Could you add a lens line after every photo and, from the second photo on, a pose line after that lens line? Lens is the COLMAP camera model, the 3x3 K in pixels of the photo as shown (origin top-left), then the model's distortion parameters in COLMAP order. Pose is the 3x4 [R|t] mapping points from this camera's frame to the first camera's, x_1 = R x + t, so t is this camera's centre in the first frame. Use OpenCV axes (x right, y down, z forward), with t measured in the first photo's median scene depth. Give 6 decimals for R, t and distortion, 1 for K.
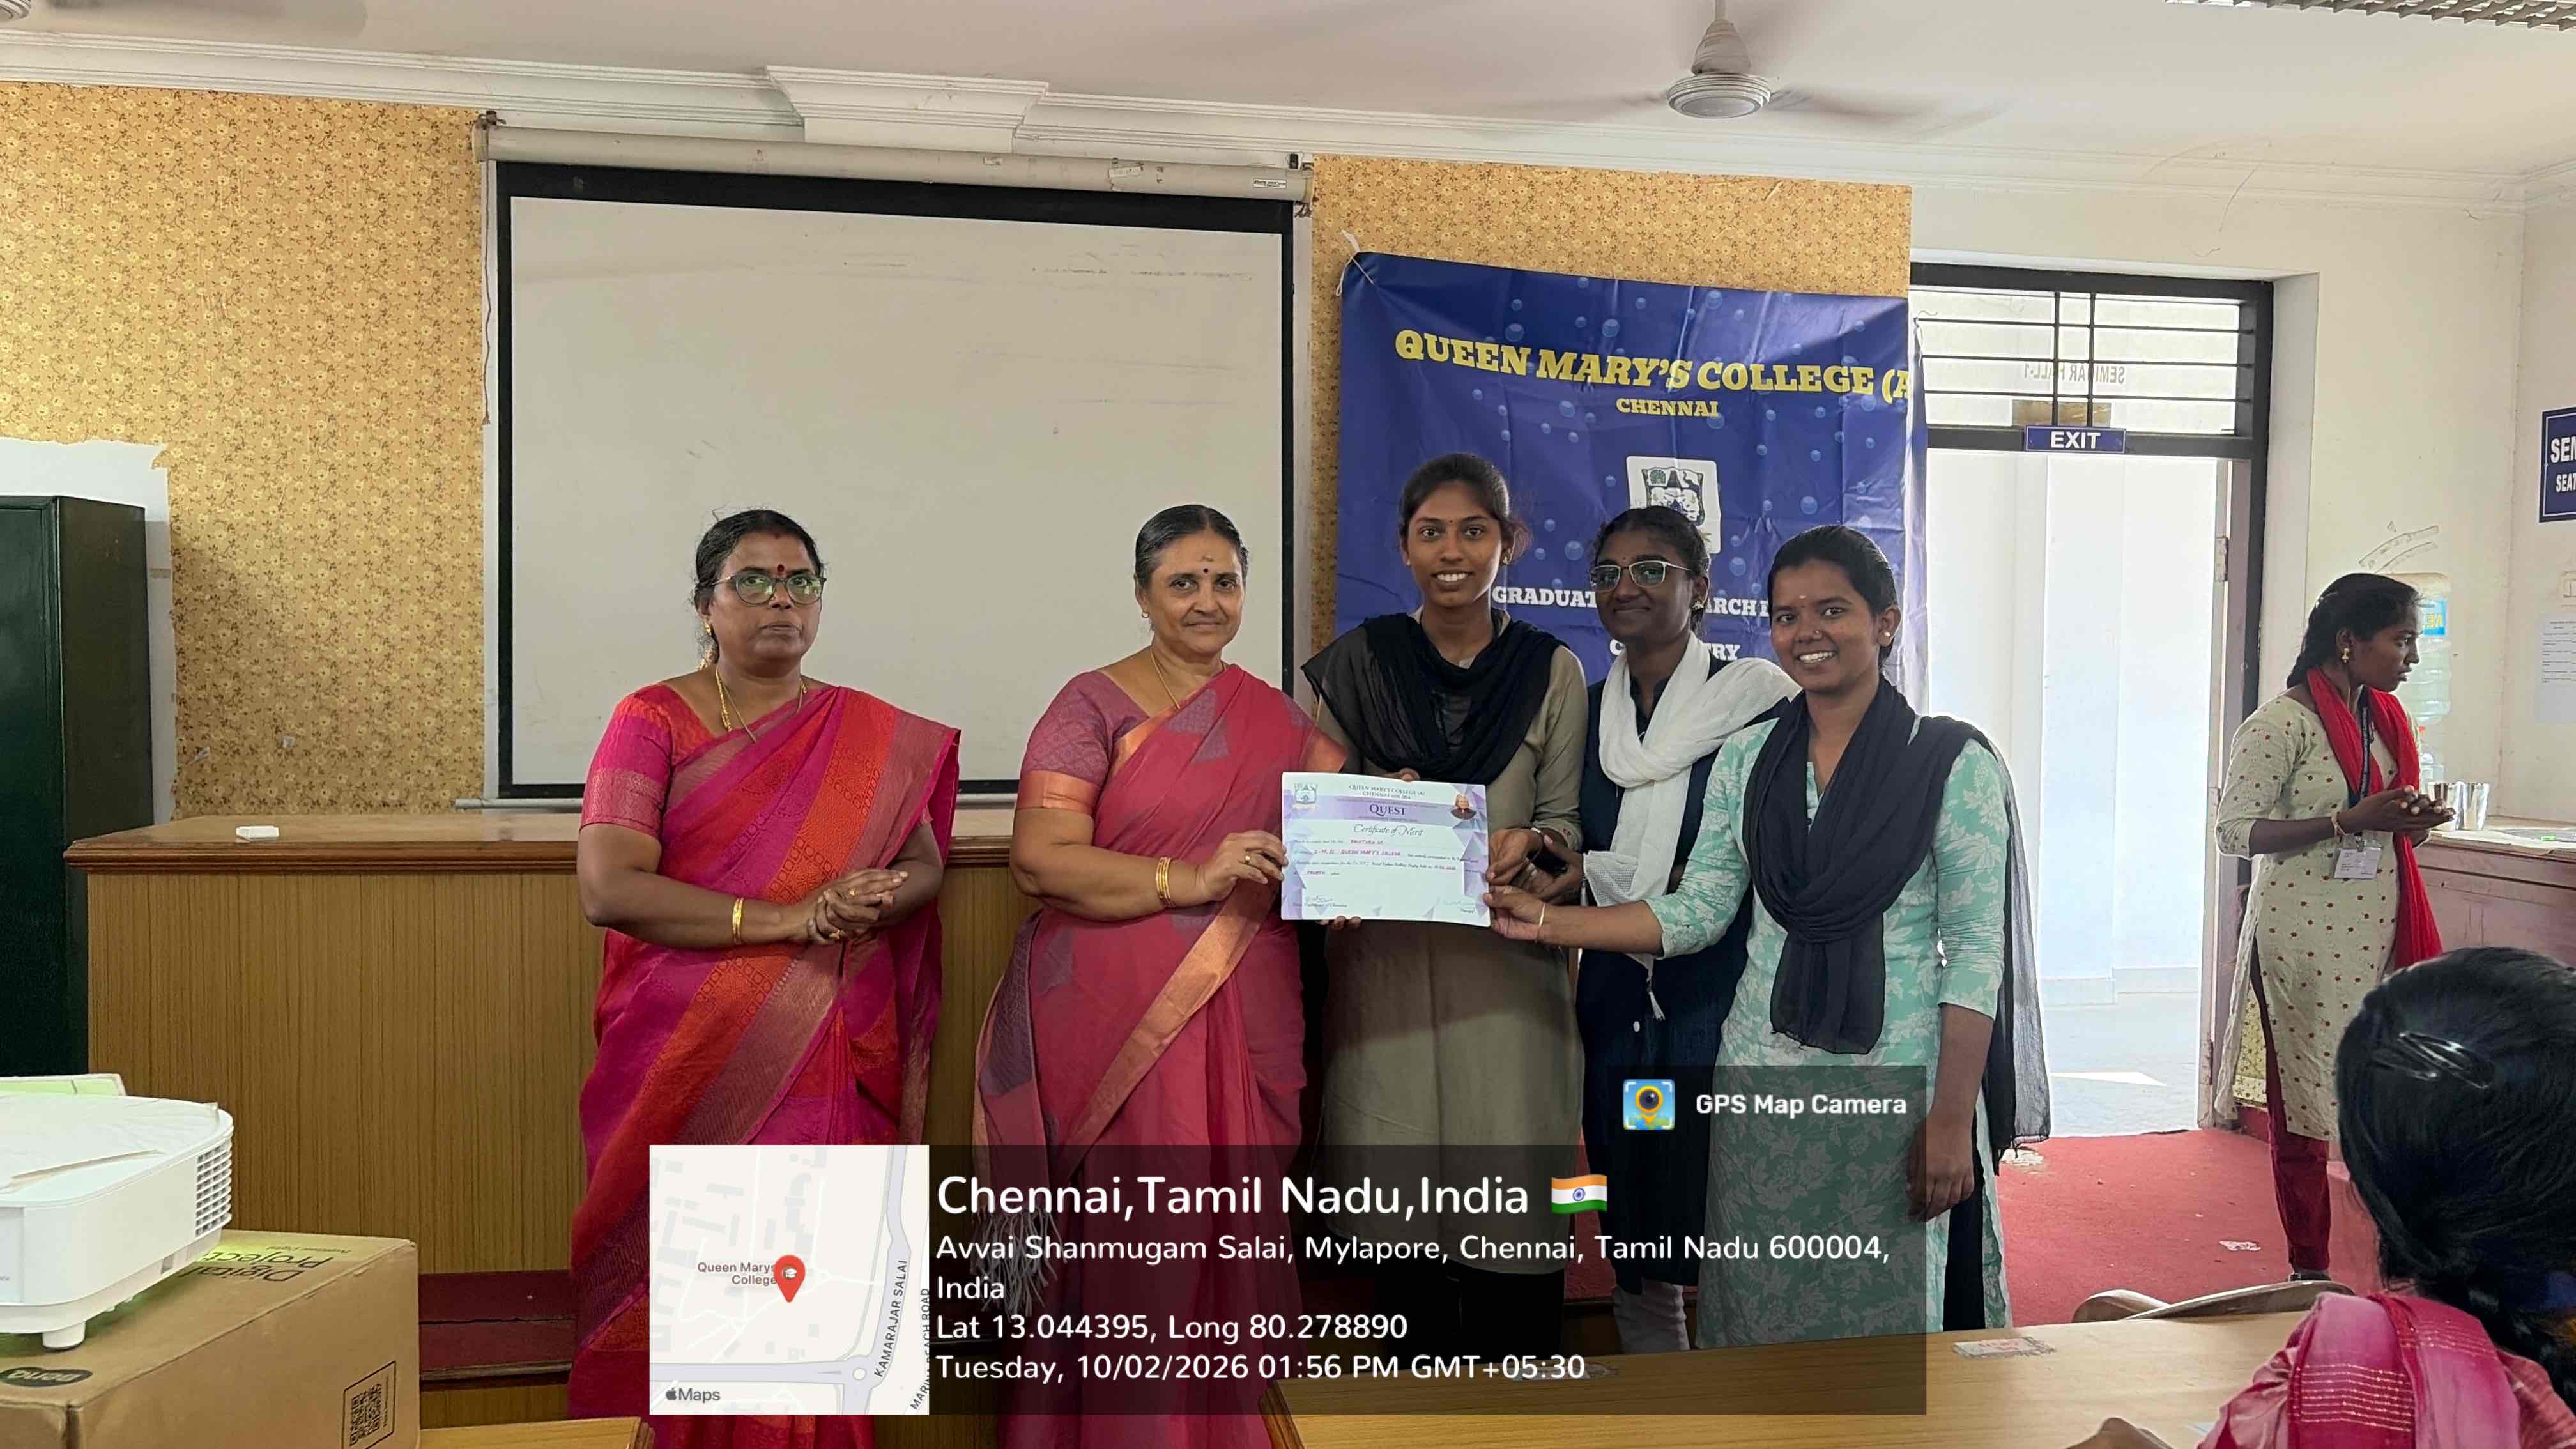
lens RADIAL K [[1978.1, 0, 1281.0], [0, 1978.1, 729.2], [0, 0, 1]] dist [0.044950, -0.040537]
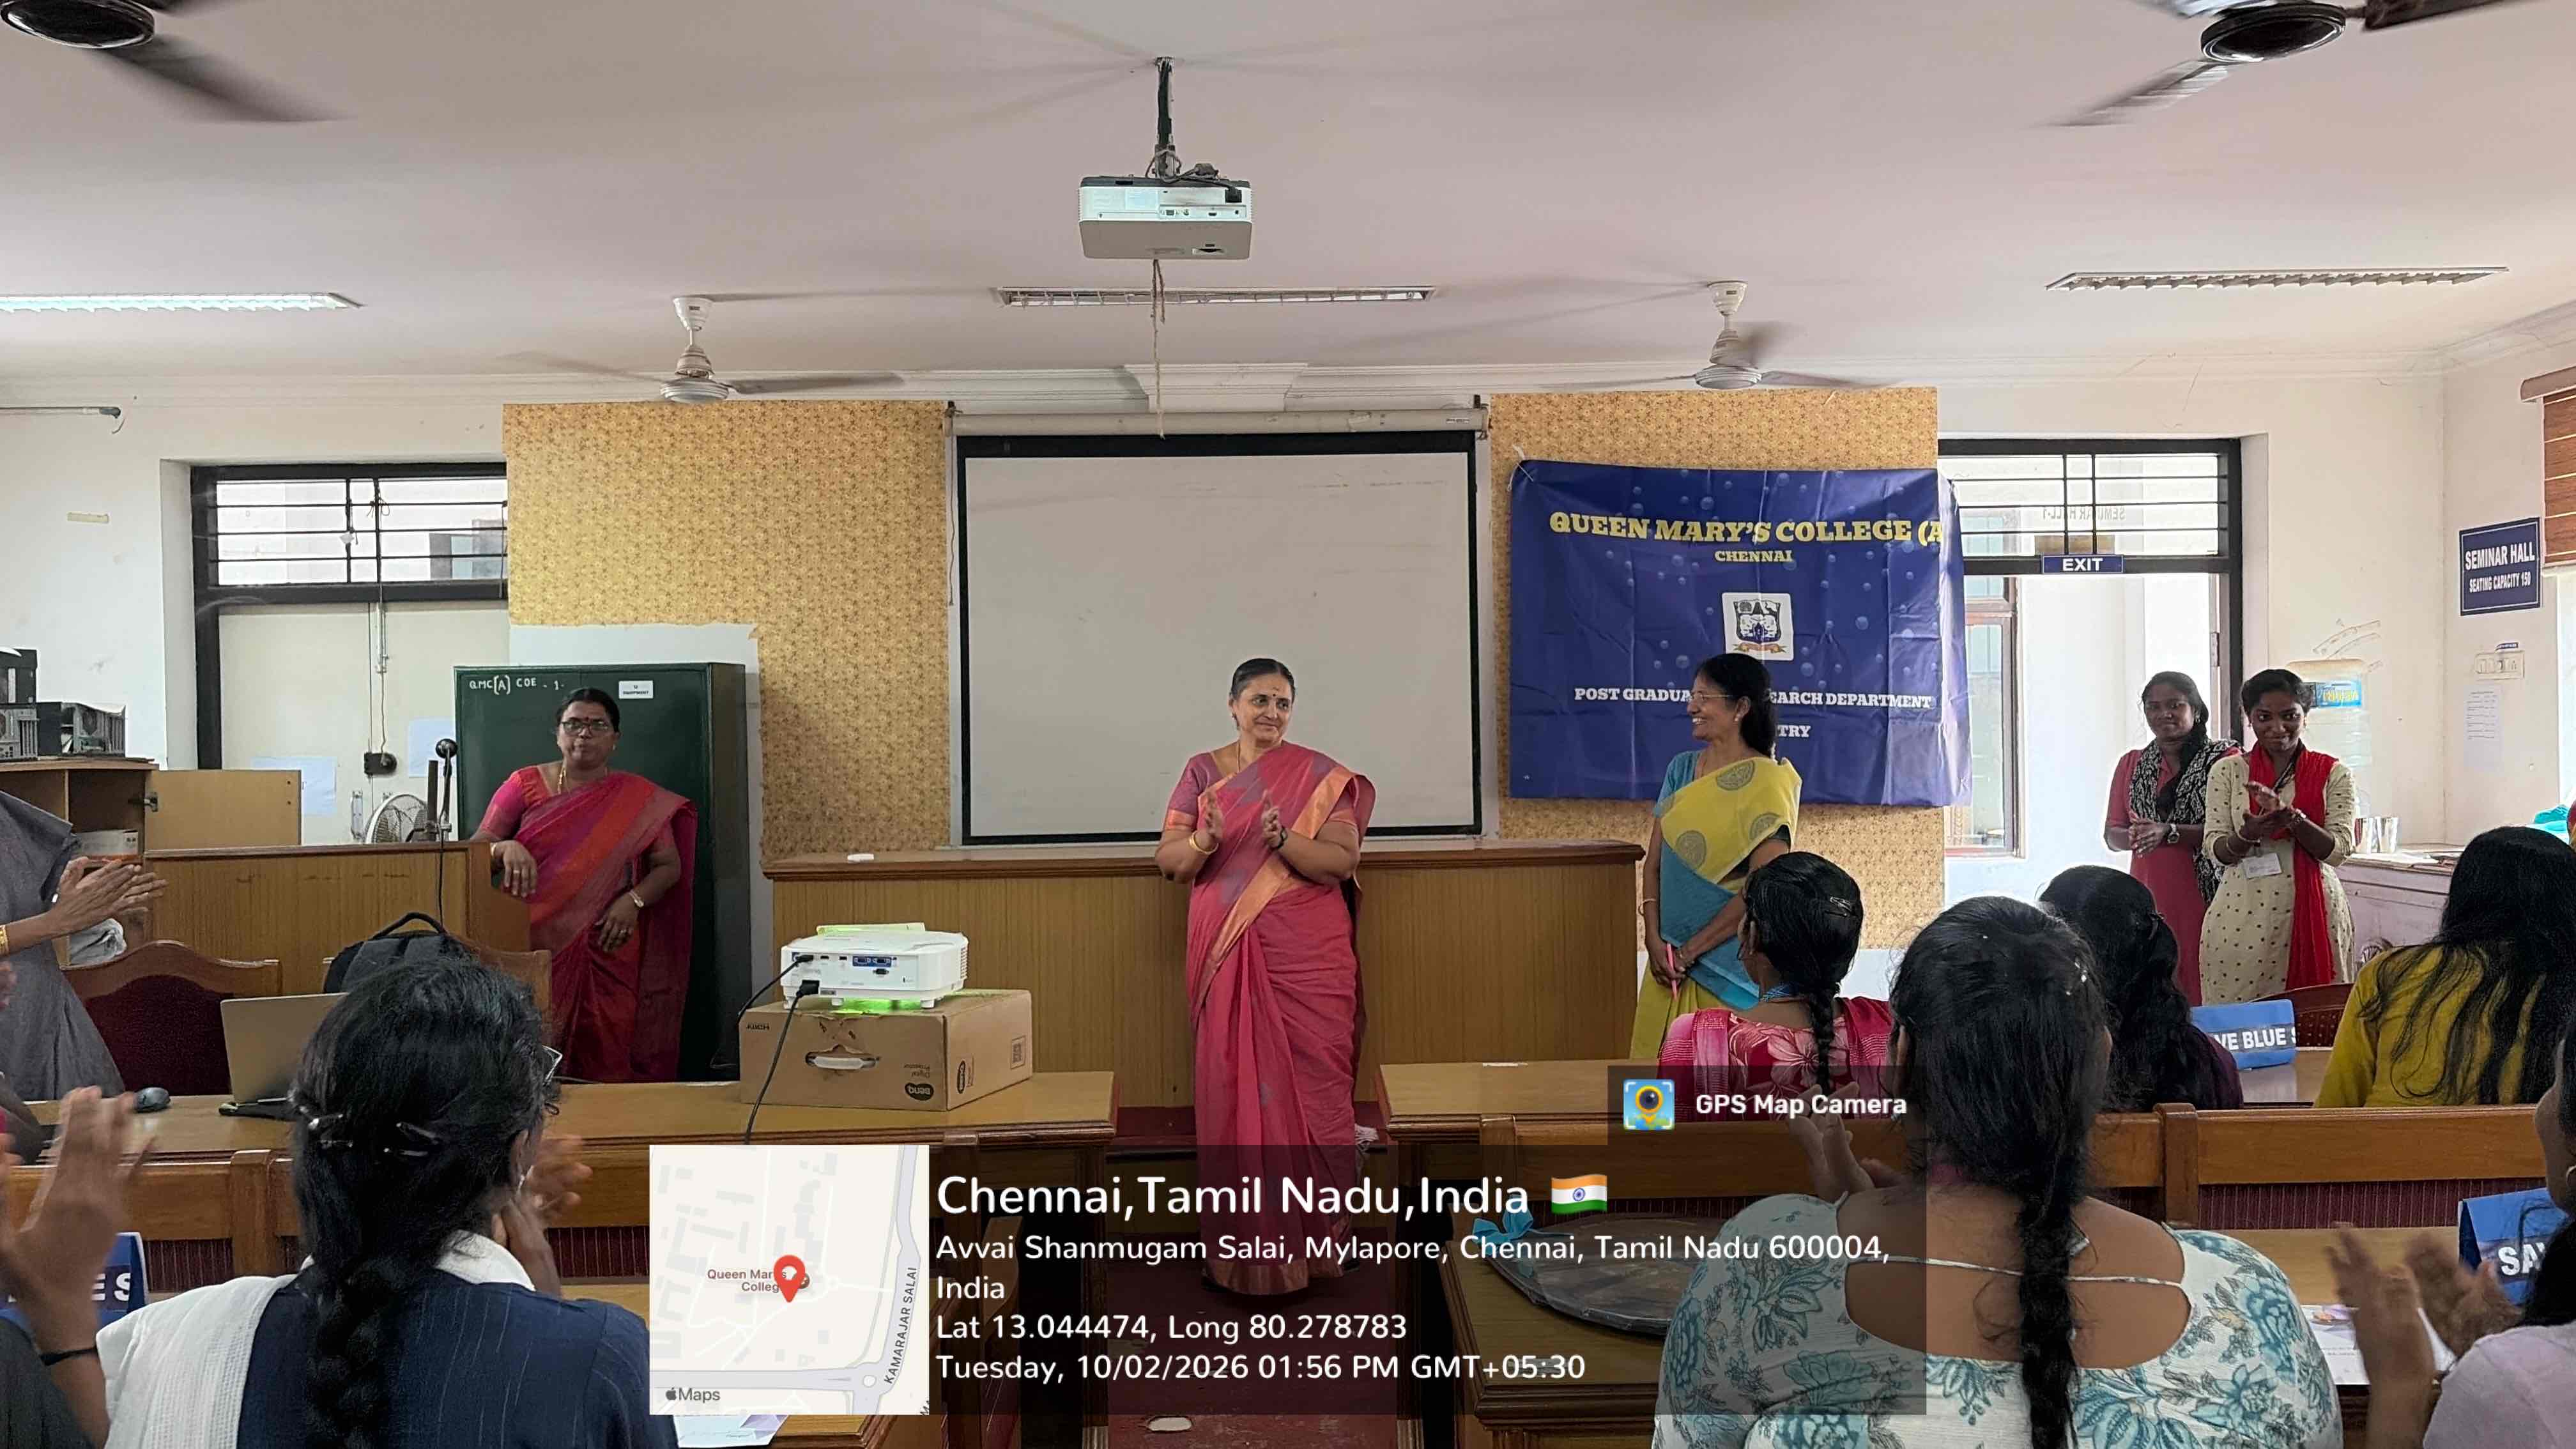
lens RADIAL K [[1978.1, 0, 1272.2], [0, 1978.1, 704.8], [0, 0, 1]] dist [0.044950, -0.040537]
pose [[0.987585, -0.025073, -0.155073, 0.077658], [0.017114, 0.998477, -0.052445, 0.009407], [0.156152, 0.049140, 0.986510, -0.438127]]
